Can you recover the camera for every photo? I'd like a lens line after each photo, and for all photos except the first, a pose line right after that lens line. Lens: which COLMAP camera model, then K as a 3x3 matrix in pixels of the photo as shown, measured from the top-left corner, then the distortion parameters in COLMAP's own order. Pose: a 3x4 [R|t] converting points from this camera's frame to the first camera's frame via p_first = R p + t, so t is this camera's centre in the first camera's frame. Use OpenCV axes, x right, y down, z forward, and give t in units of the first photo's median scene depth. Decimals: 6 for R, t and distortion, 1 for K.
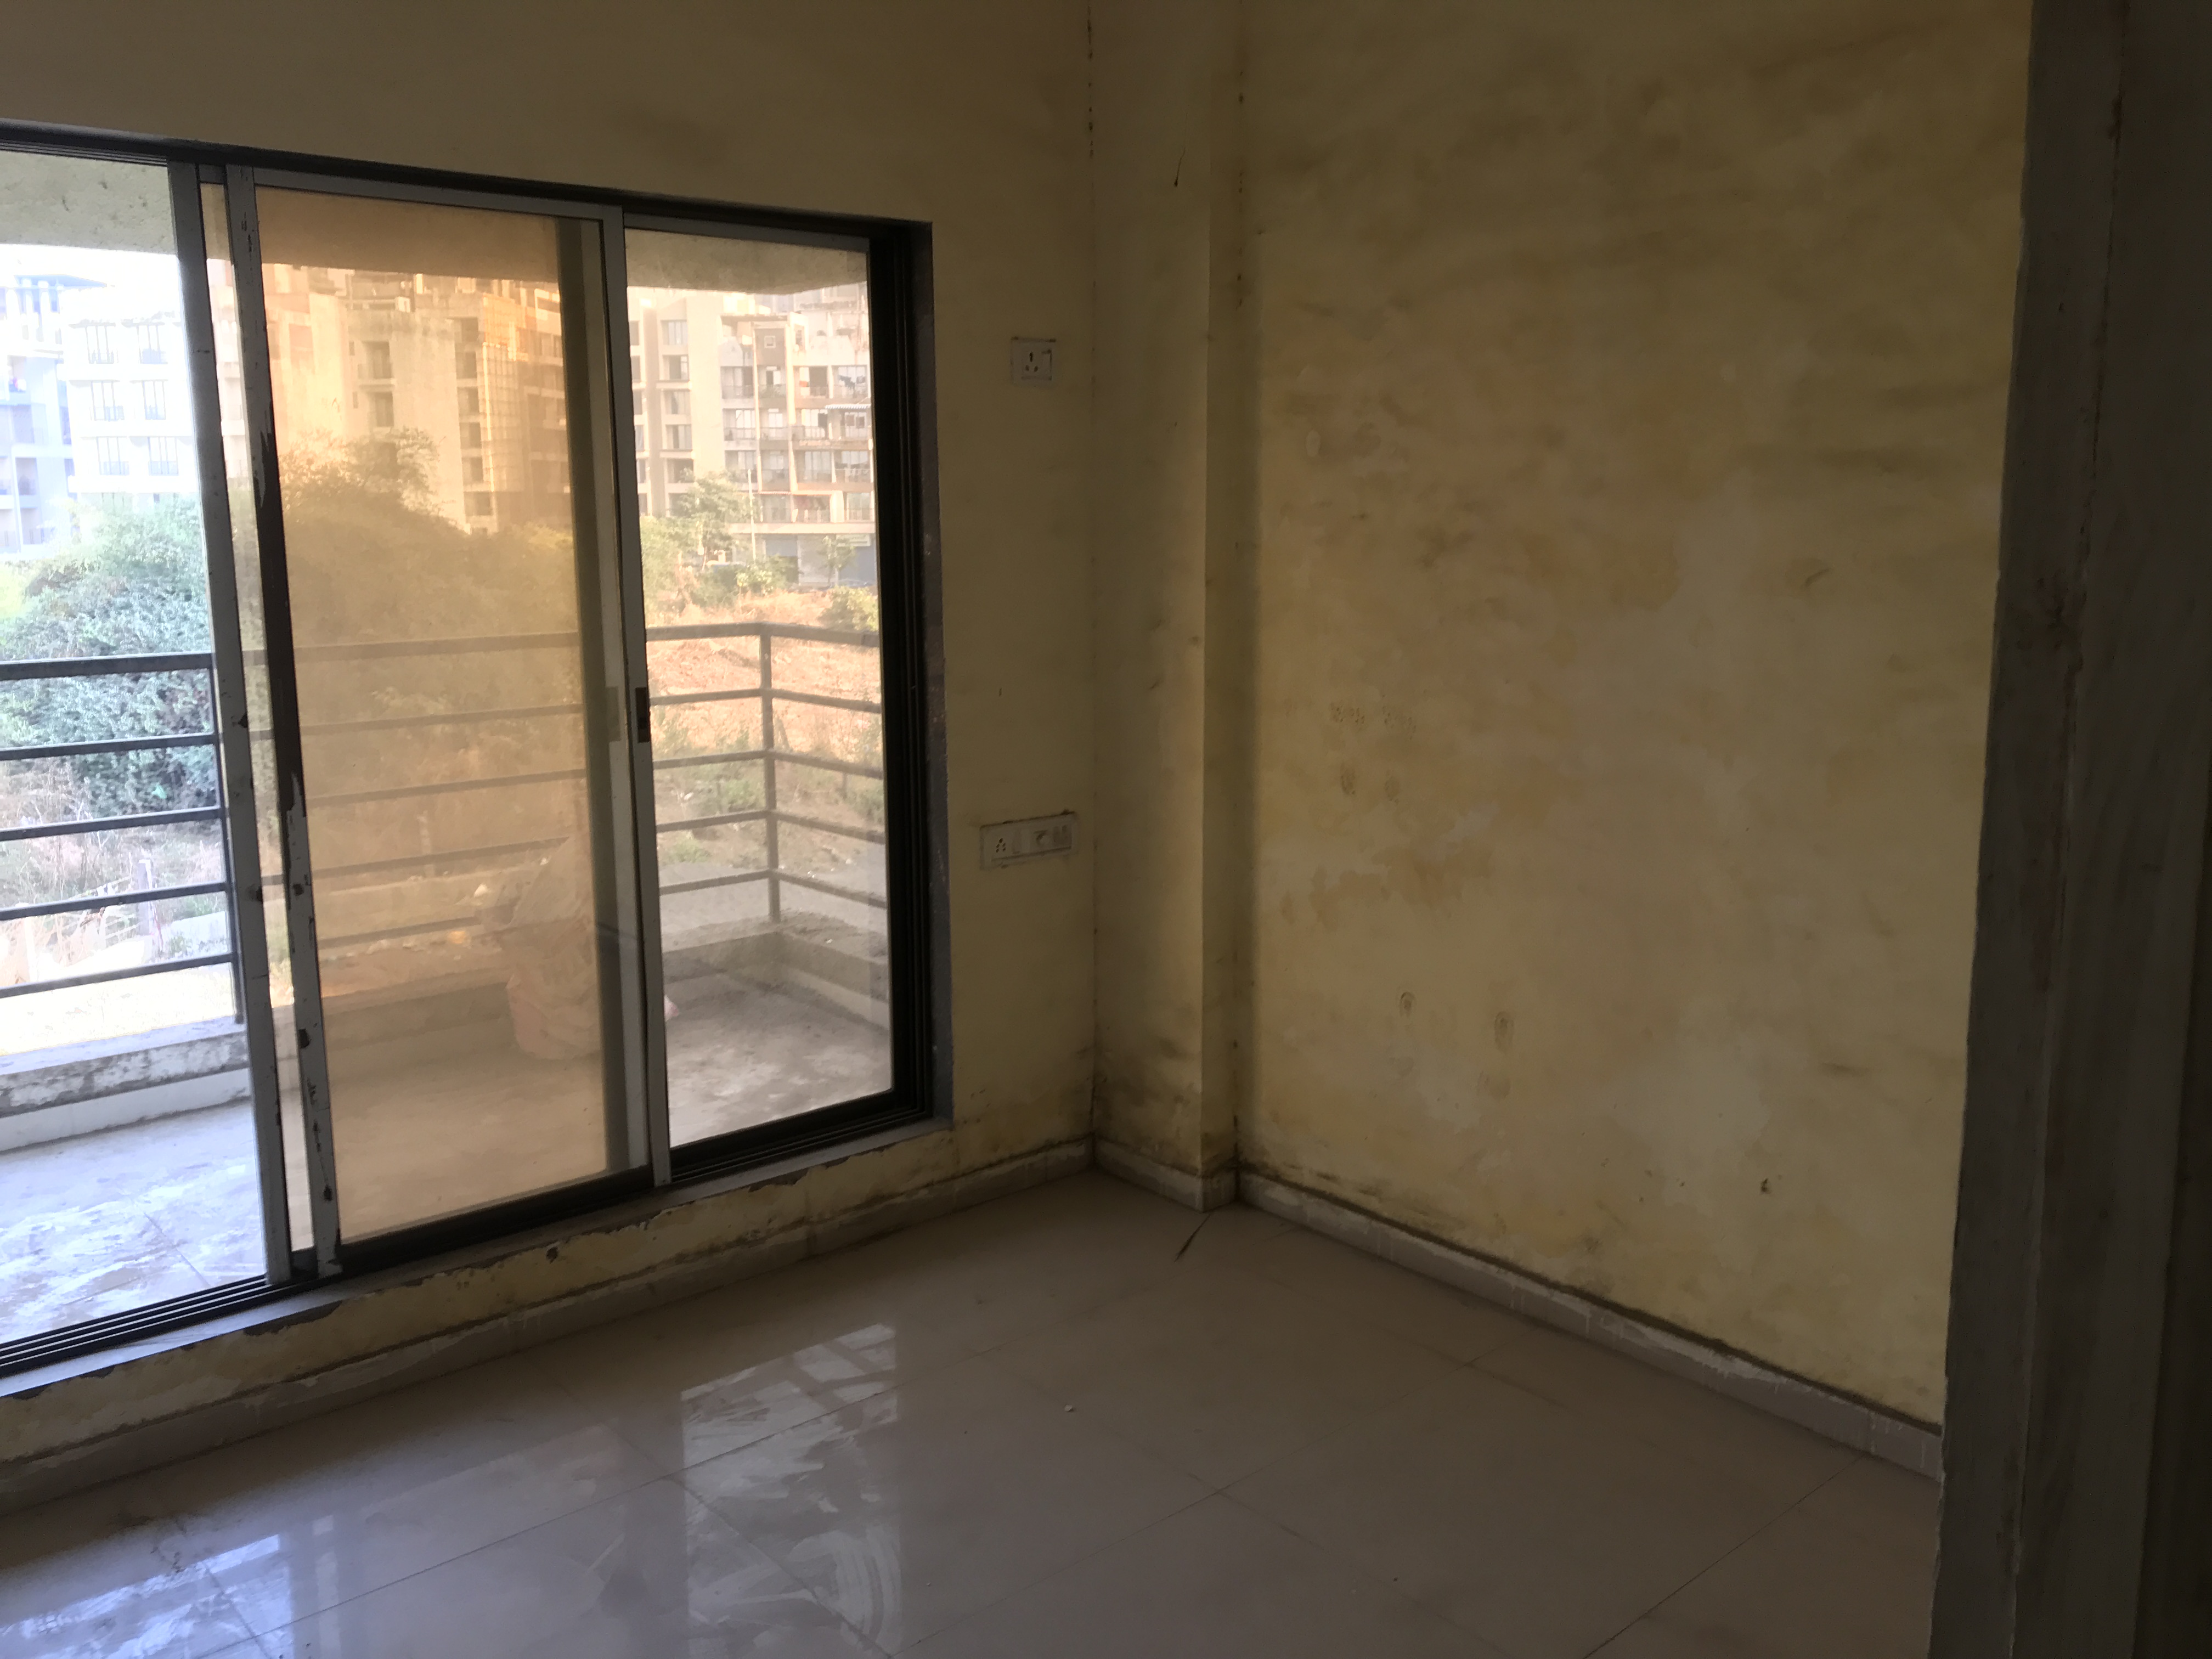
lens RADIAL K [[1811.9, 0, 1115.9], [0, 1811.9, 812.5], [0, 0, 1]] dist [0.053908, -0.052746]
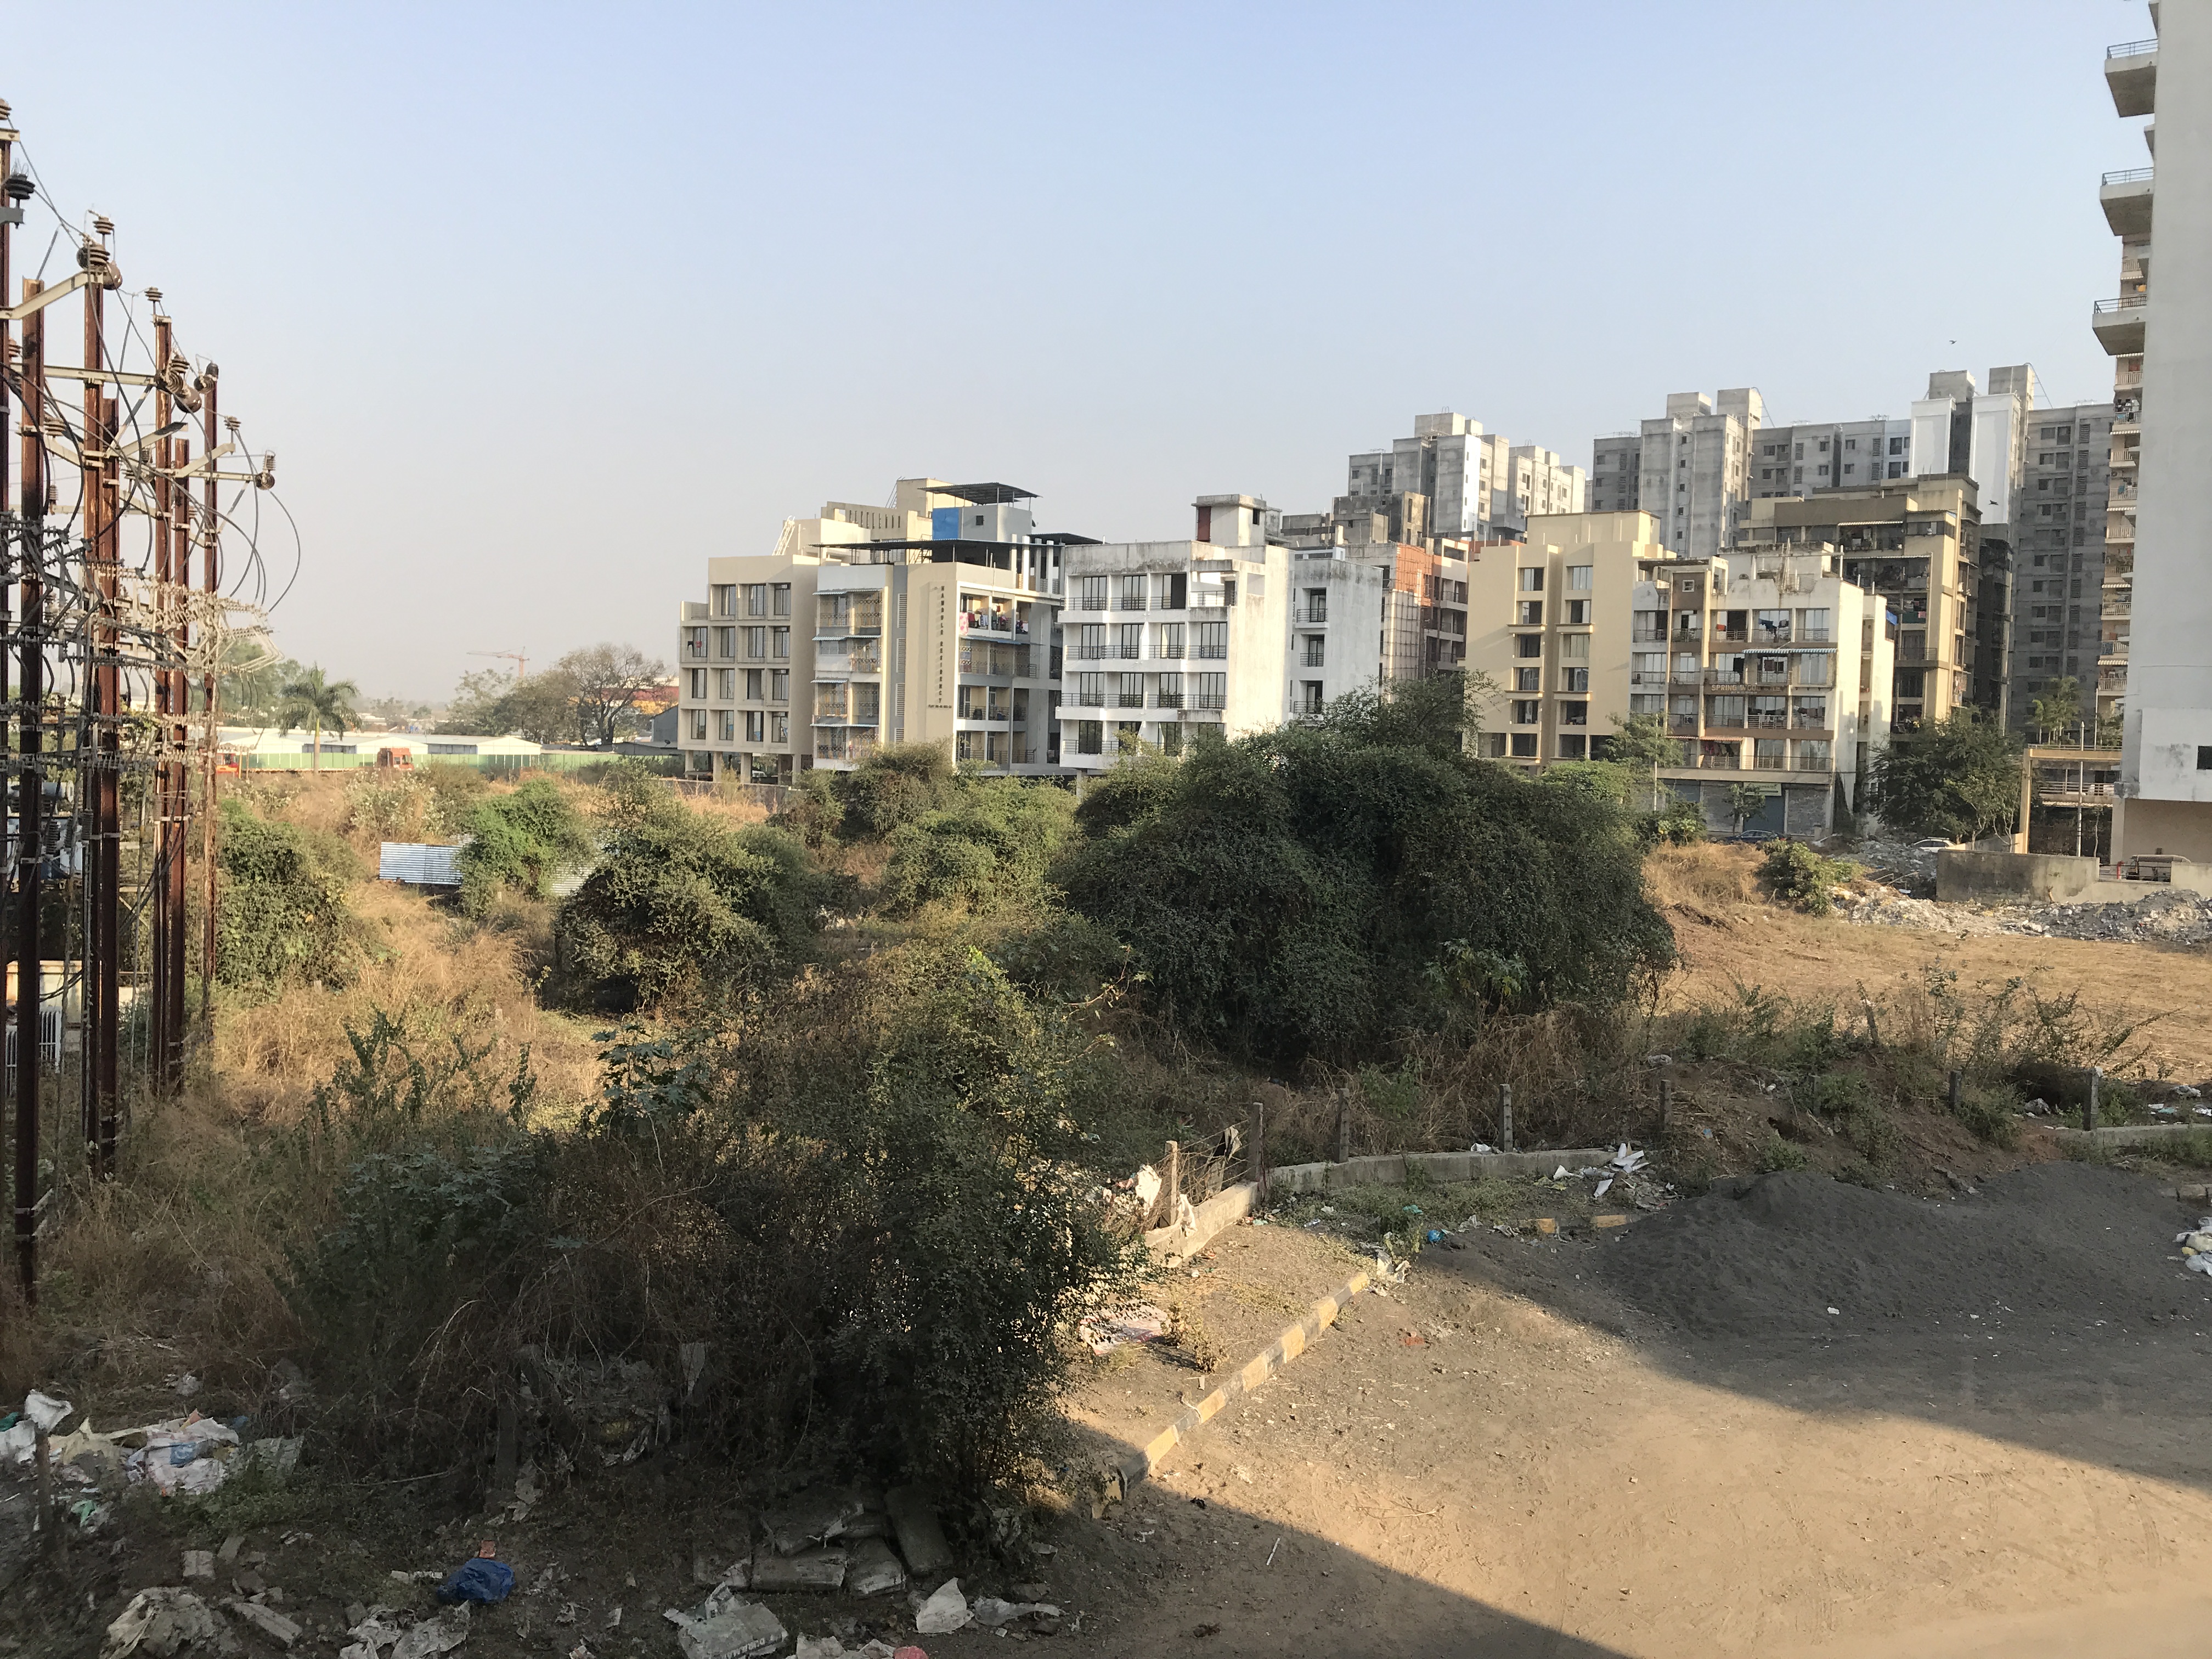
lens RADIAL K [[1811.9, 0, 1115.9], [0, 1811.9, 816.0], [0, 0, 1]] dist [0.053908, -0.052746]
pose [[0.897941, 0.053747, -0.436821, -0.143085], [-0.108878, 0.988793, -0.102150, -0.014373], [0.426435, 0.139285, 0.893730, 0.061577]]
